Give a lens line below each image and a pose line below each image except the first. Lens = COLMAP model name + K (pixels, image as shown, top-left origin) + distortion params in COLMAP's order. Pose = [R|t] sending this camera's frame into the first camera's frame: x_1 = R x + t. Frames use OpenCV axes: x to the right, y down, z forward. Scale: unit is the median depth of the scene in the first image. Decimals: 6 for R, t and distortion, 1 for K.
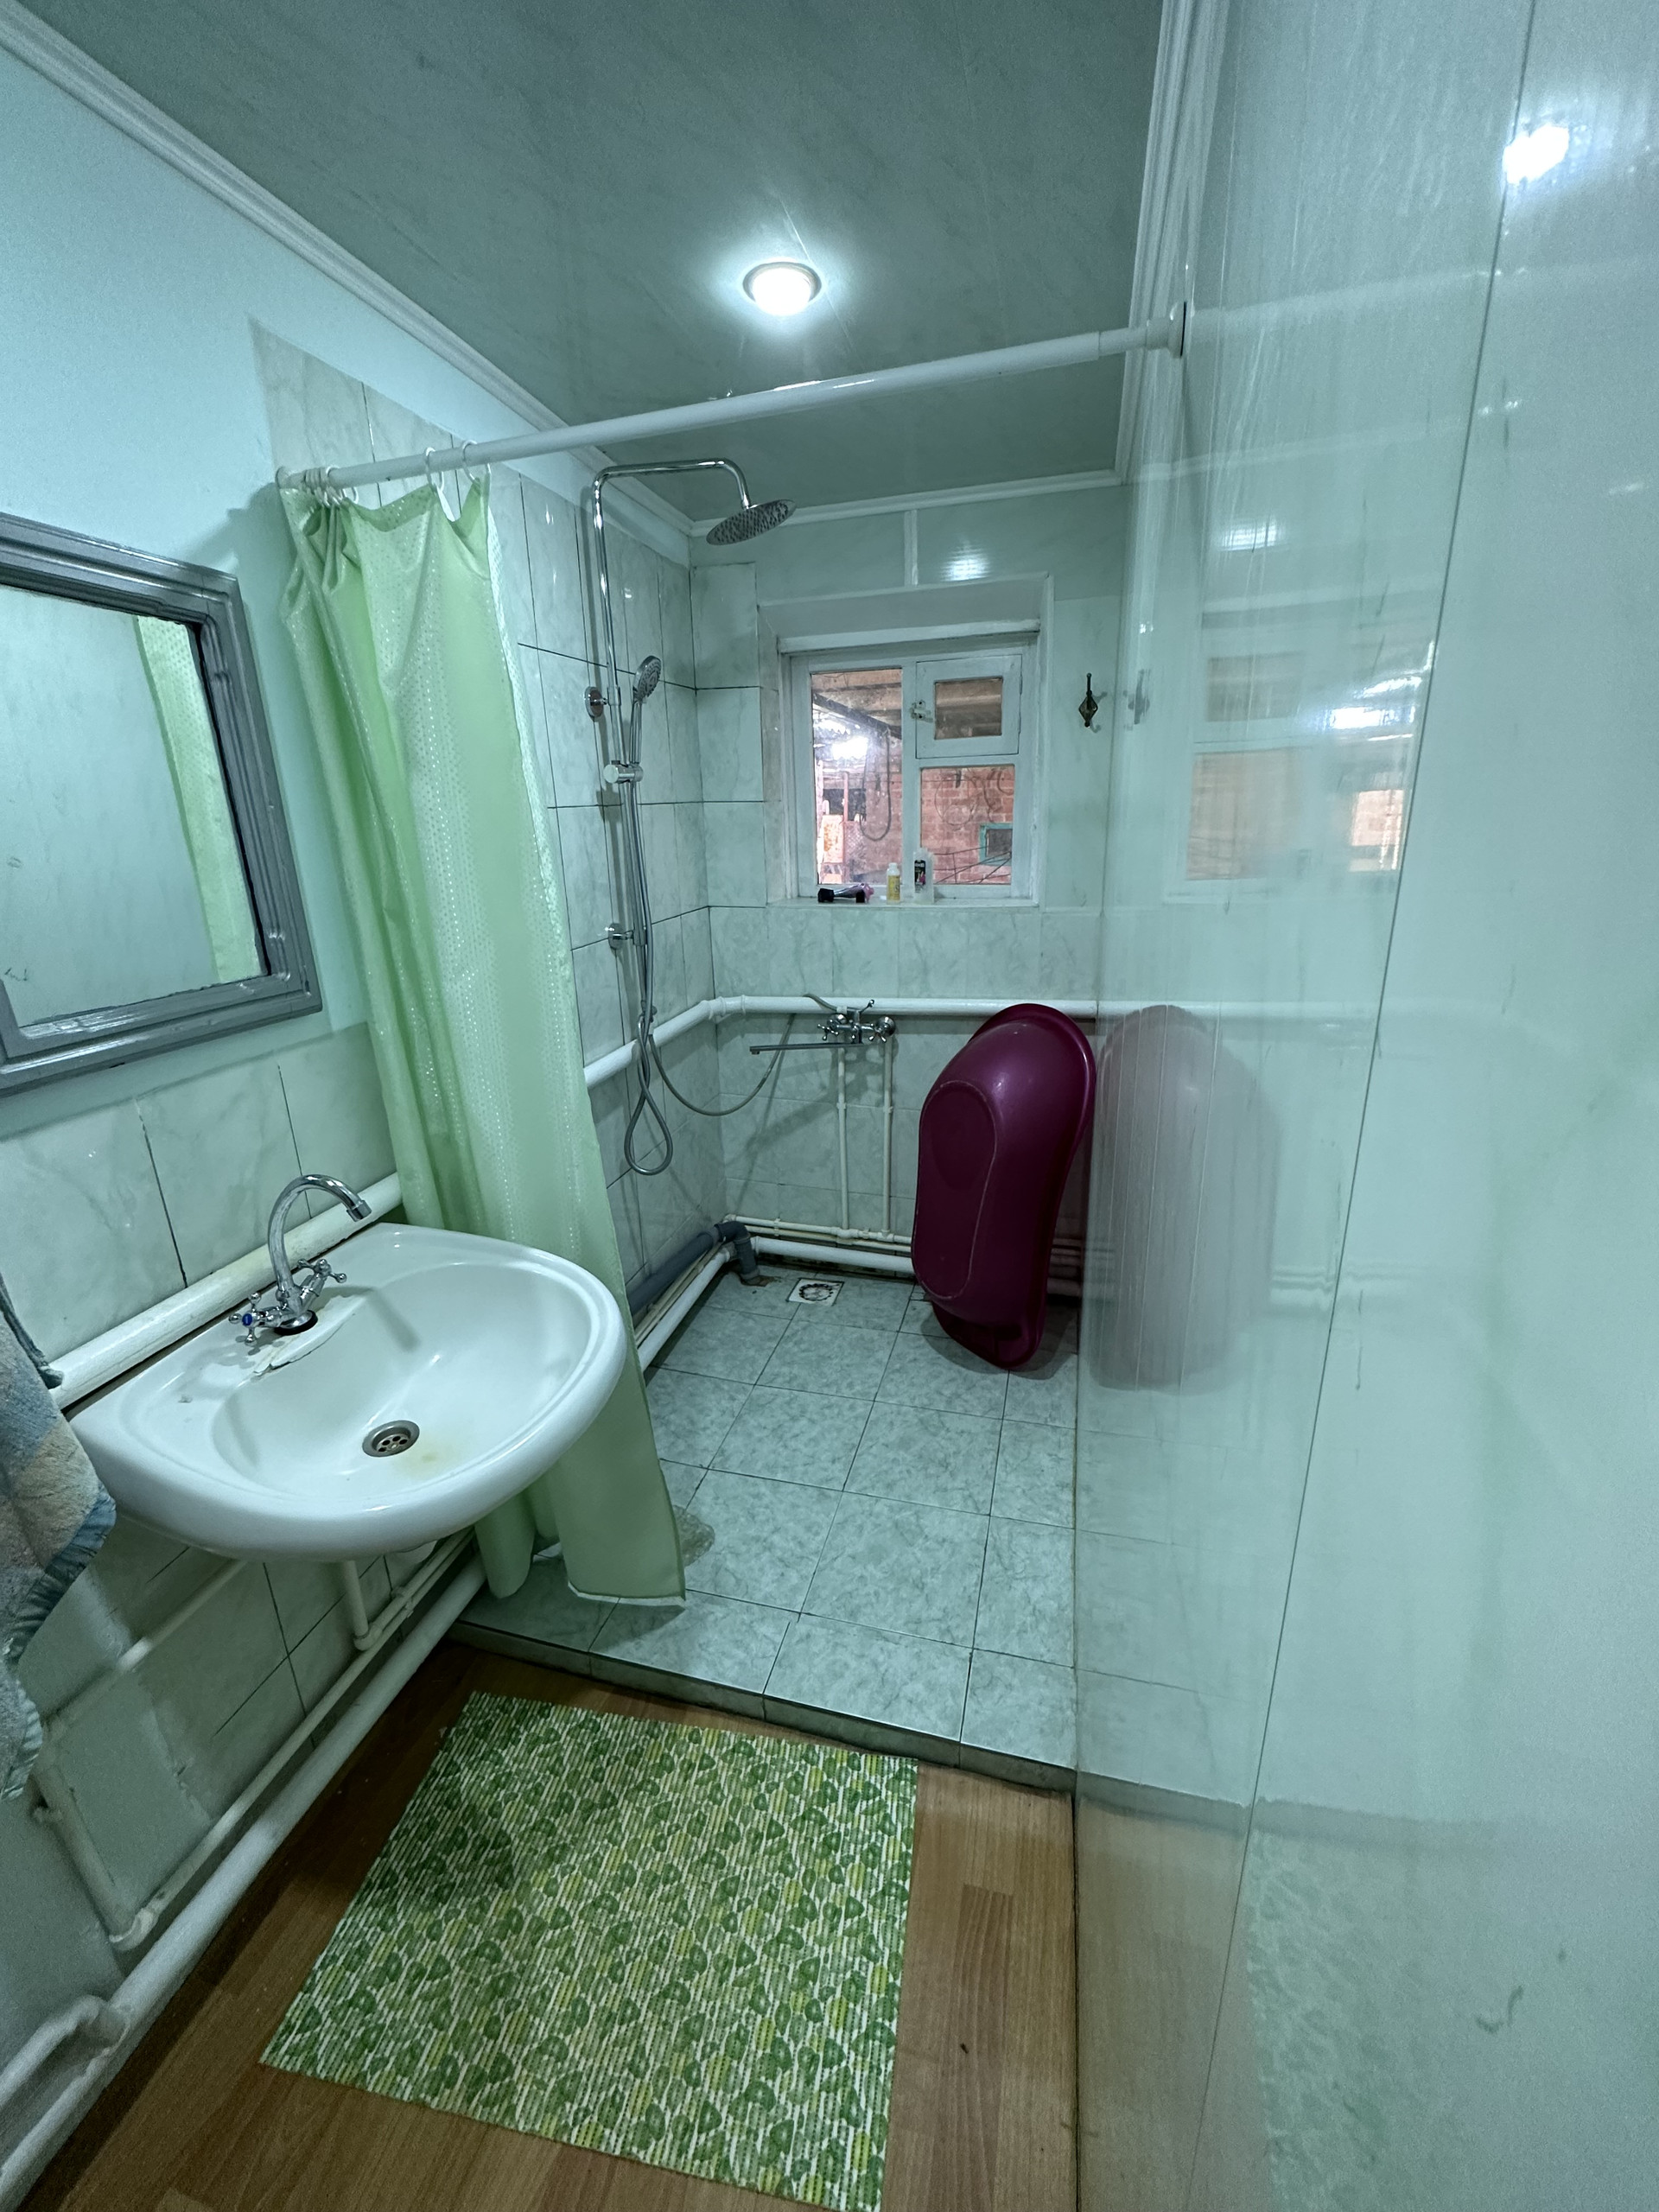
lens RADIAL K [[888.1, 0, 829.5], [0, 888.1, 1106.0], [0, 0, 1]] dist [0.000382, 0.000159]
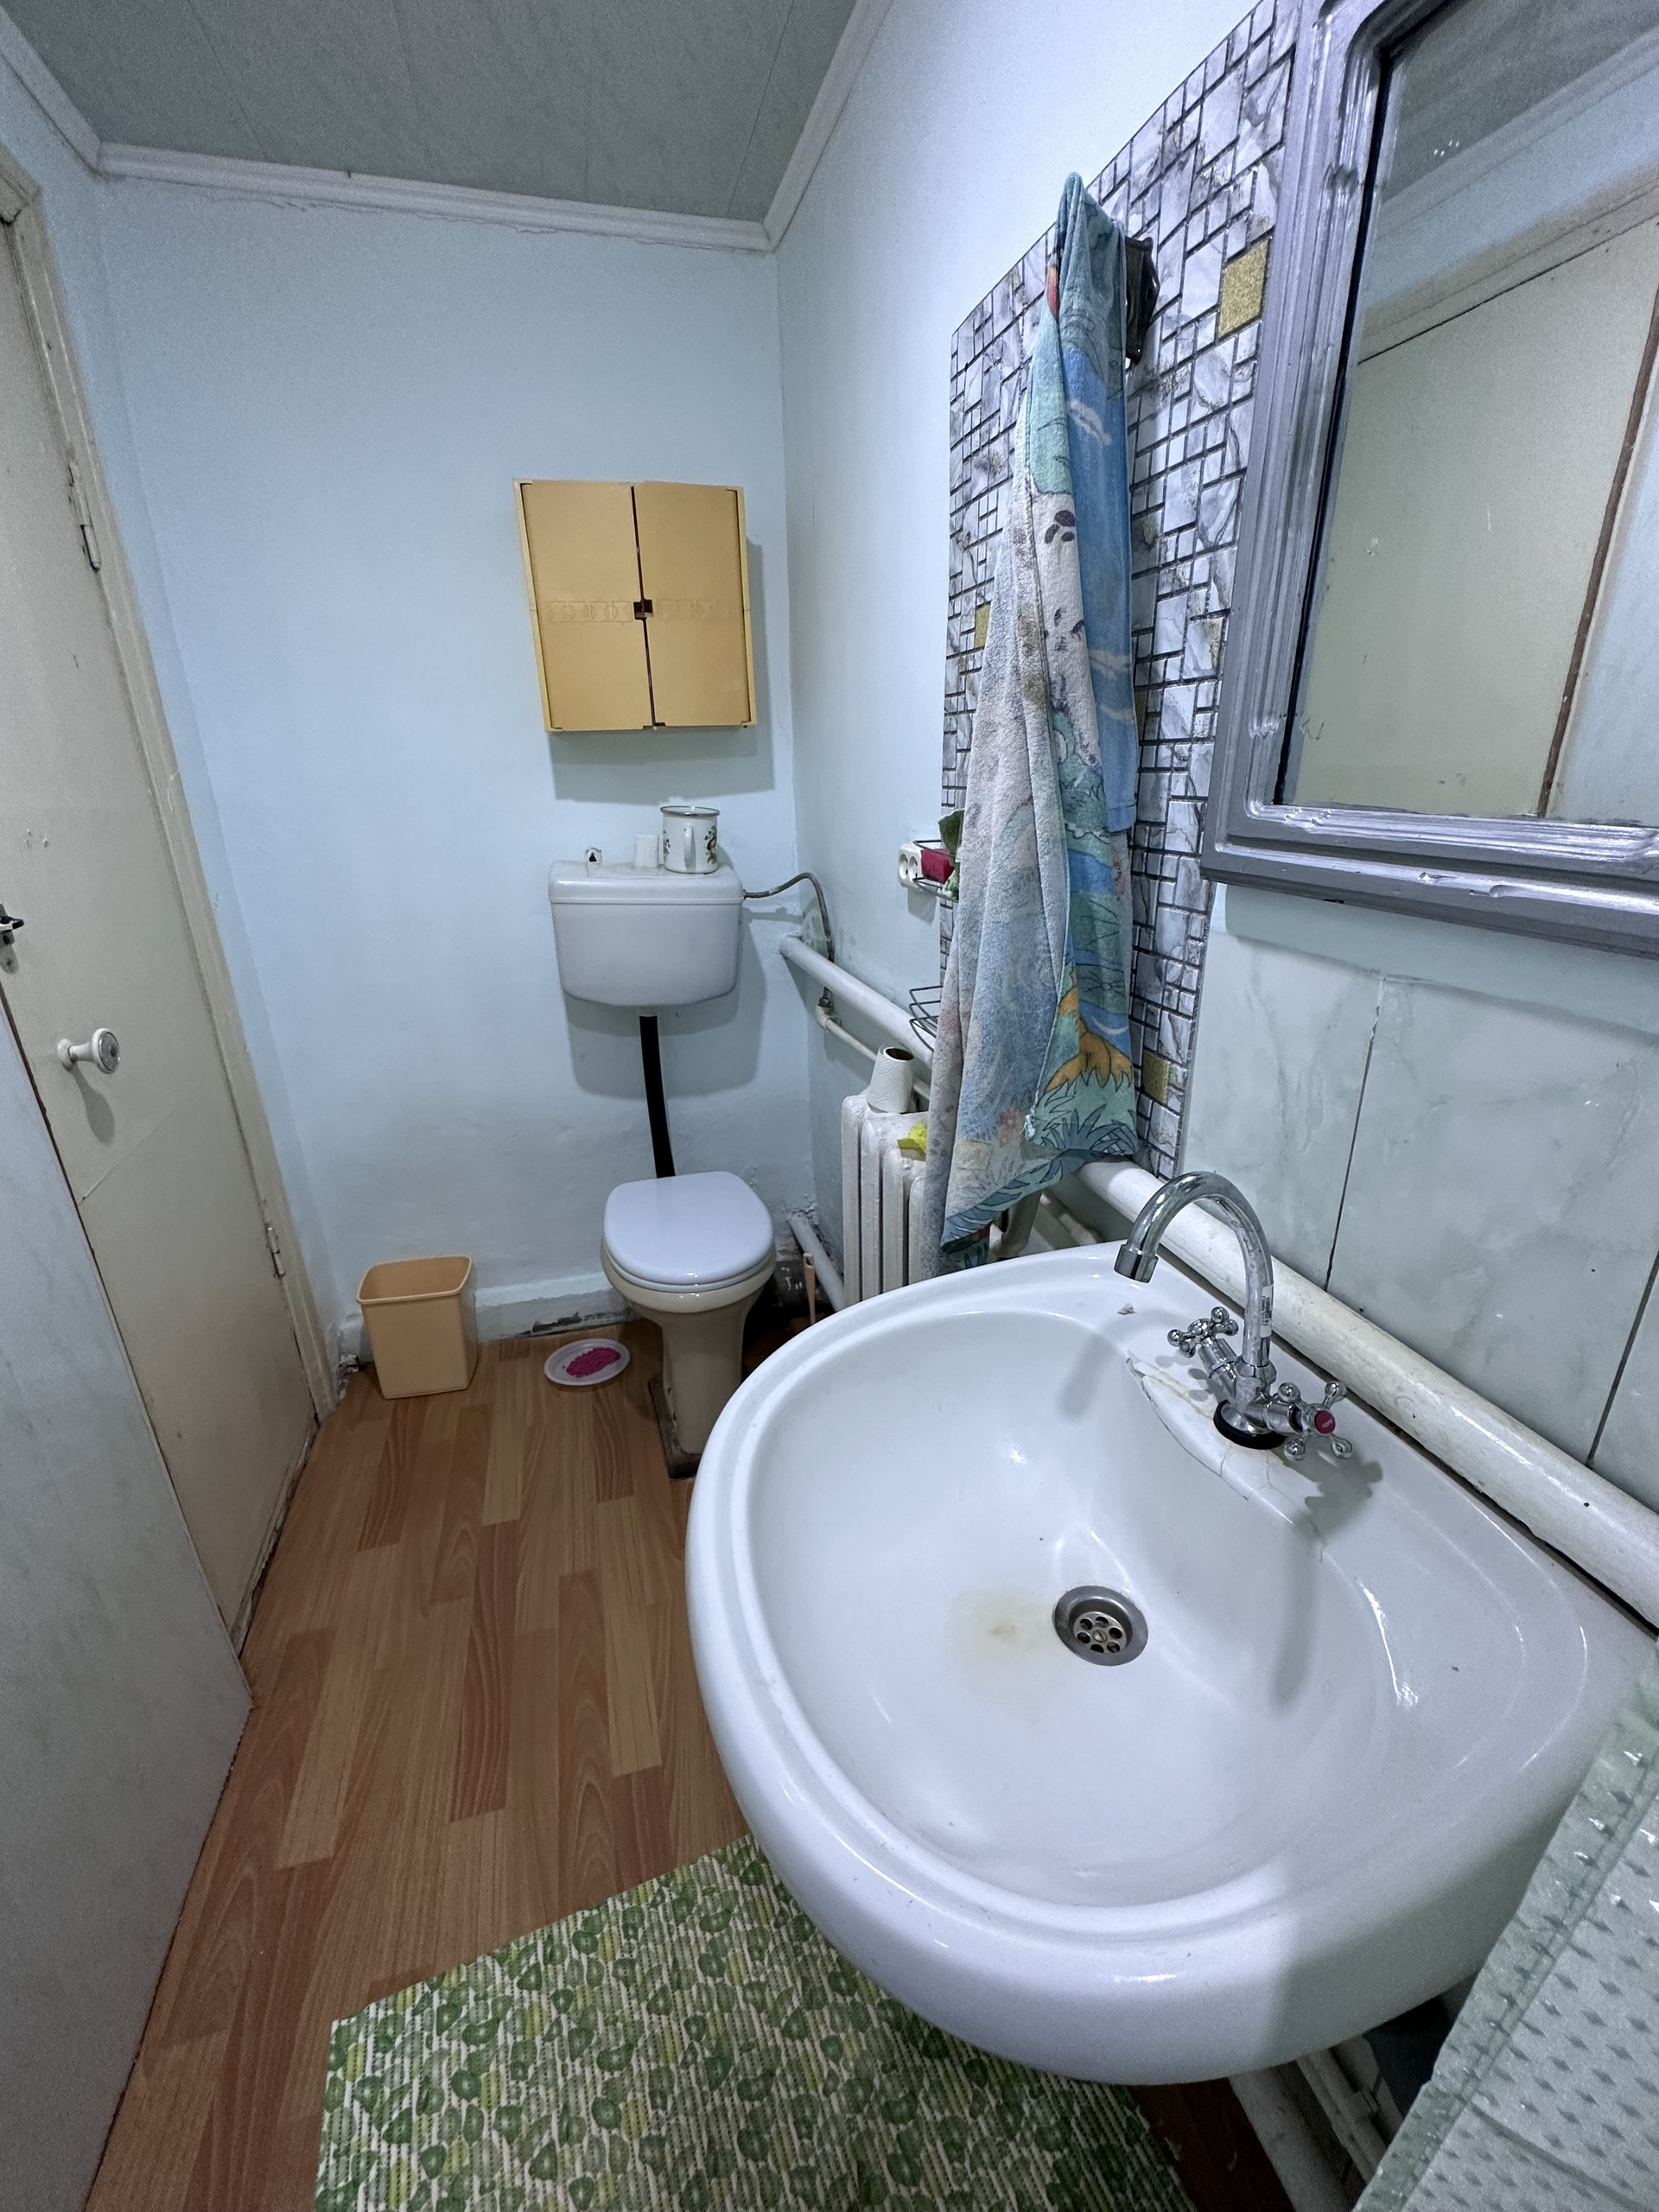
lens RADIAL K [[897.3, 0, 885.1], [0, 897.3, 1111.1], [0, 0, 1]] dist [-0.023260, 0.000093]
pose [[-0.829667, 0.221807, -0.512303, -0.166288], [-0.161061, 0.783555, 0.600084, -0.226728], [0.534521, 0.580382, -0.614365, 1.159352]]
